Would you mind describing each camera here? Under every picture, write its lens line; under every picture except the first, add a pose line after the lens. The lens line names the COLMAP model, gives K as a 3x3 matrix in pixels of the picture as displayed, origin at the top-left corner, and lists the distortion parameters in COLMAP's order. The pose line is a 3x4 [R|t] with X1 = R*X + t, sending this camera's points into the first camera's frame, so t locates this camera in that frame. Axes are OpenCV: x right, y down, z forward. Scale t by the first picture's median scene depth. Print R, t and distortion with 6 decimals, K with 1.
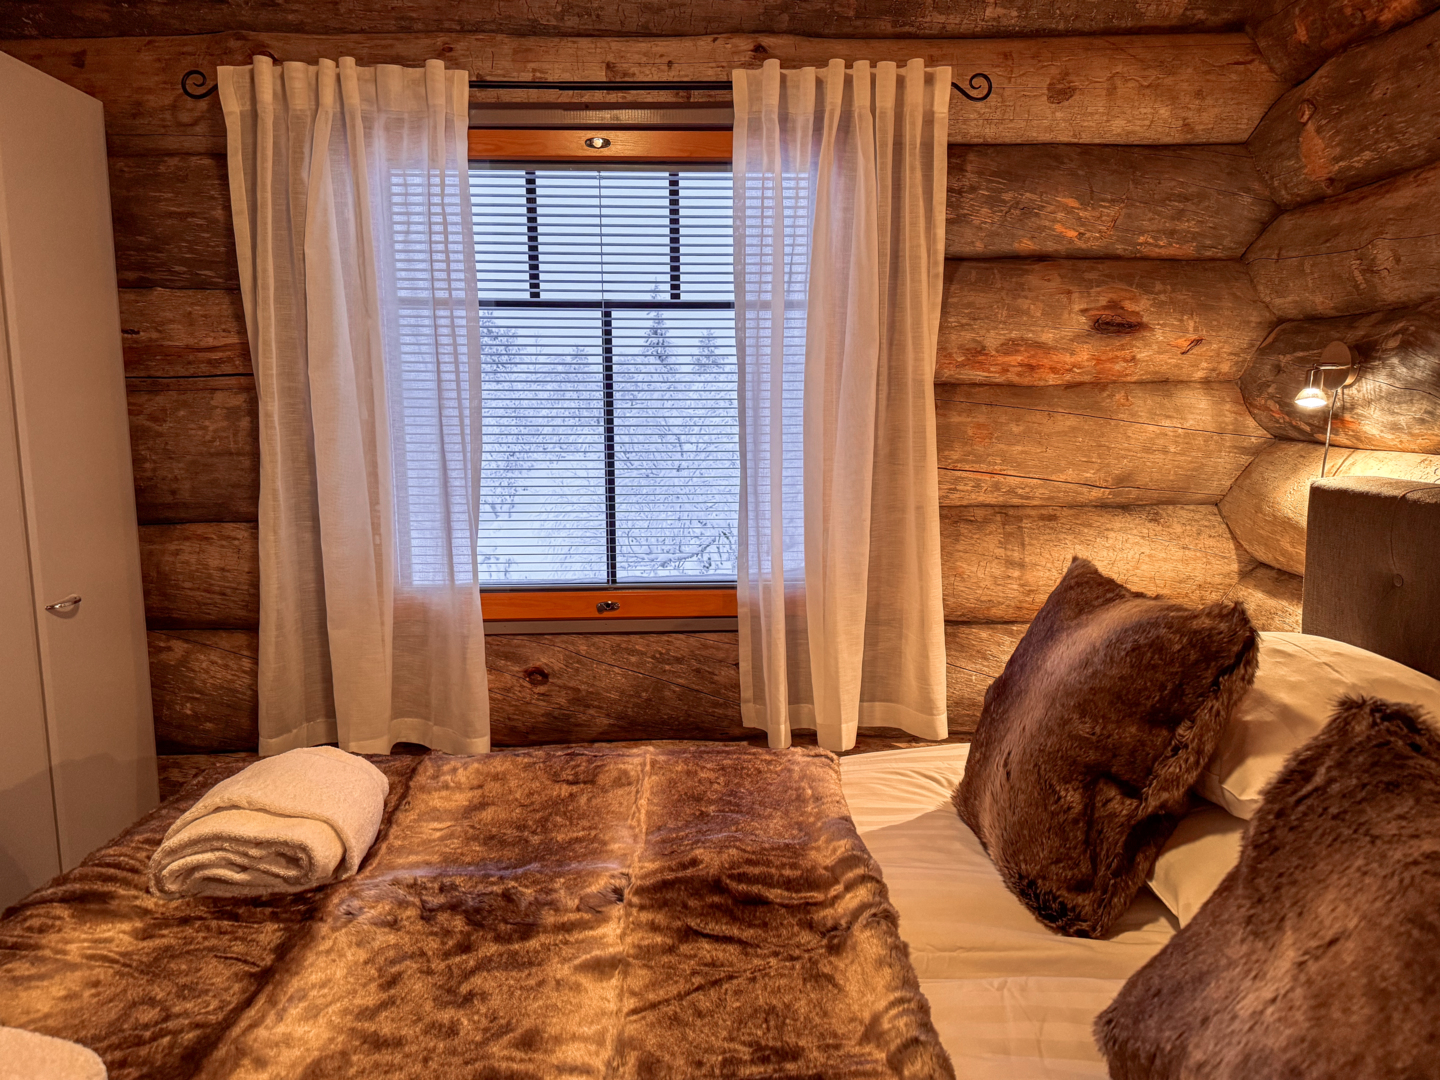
lens RADIAL K [[1019.8, 0, 720.0], [0, 1019.8, 540.0], [0, 0, 1]] dist [0.093777, -0.126227]
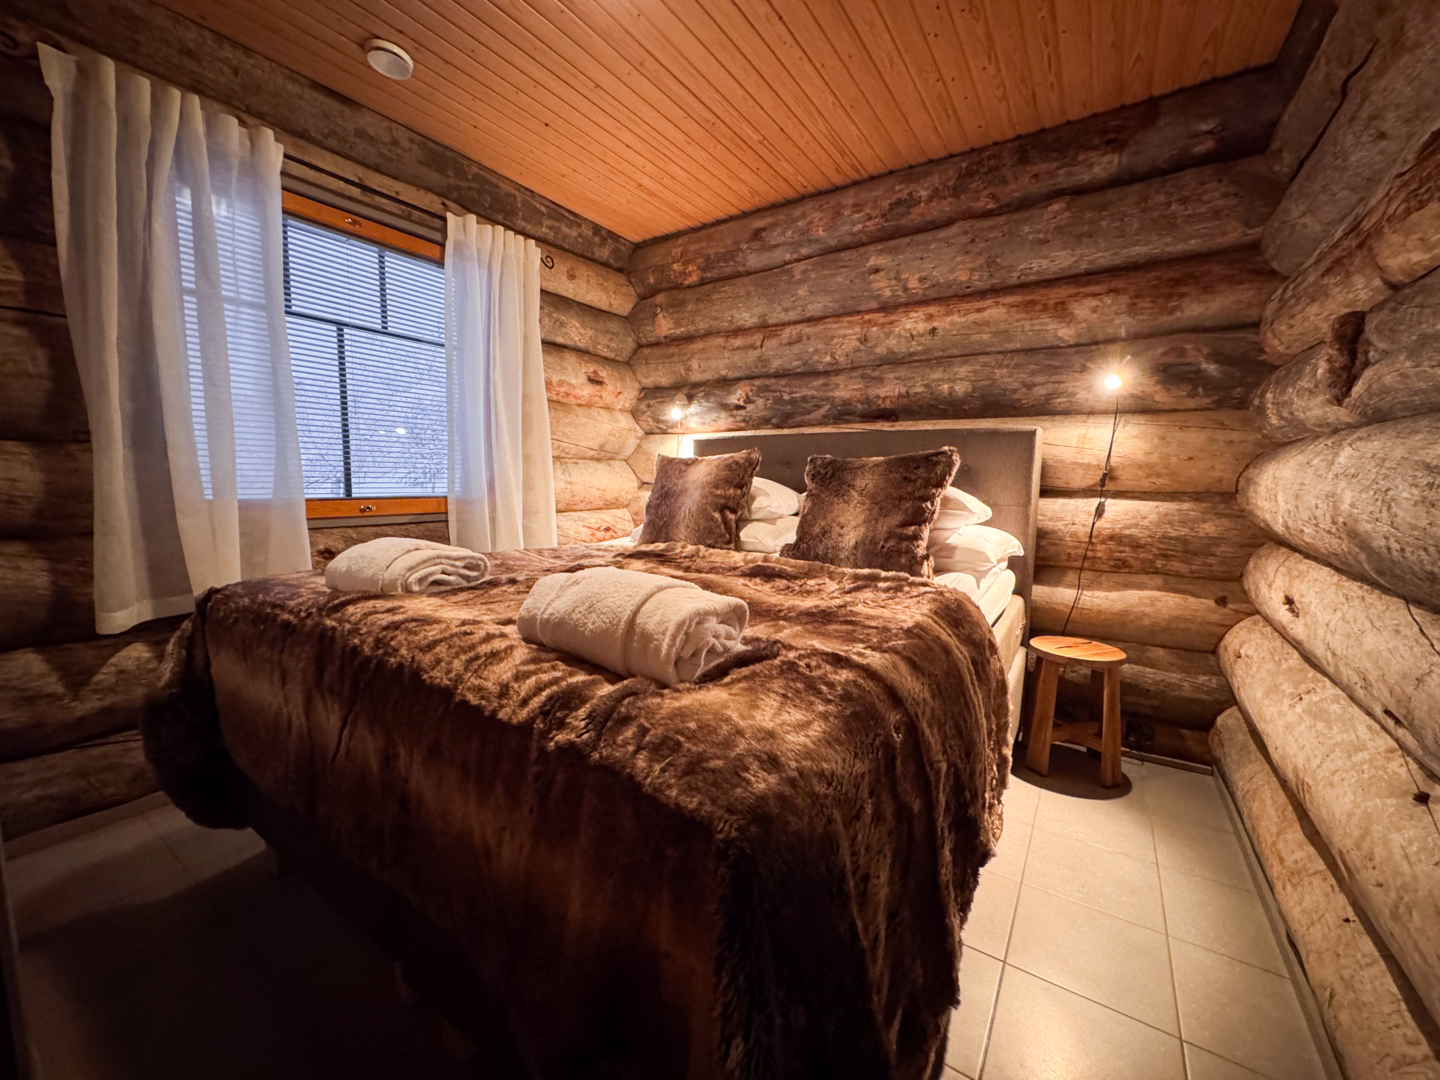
lens RADIAL K [[584.5, 0, 717.5], [0, 584.5, 538.5], [0, 0, 1]] dist [0.001444, 0.000199]
pose [[0.580800, -0.068374, 0.811170, -0.574888], [0.098472, 0.995050, 0.013367, 0.163780], [-0.808069, 0.072114, 0.584658, 0.017473]]
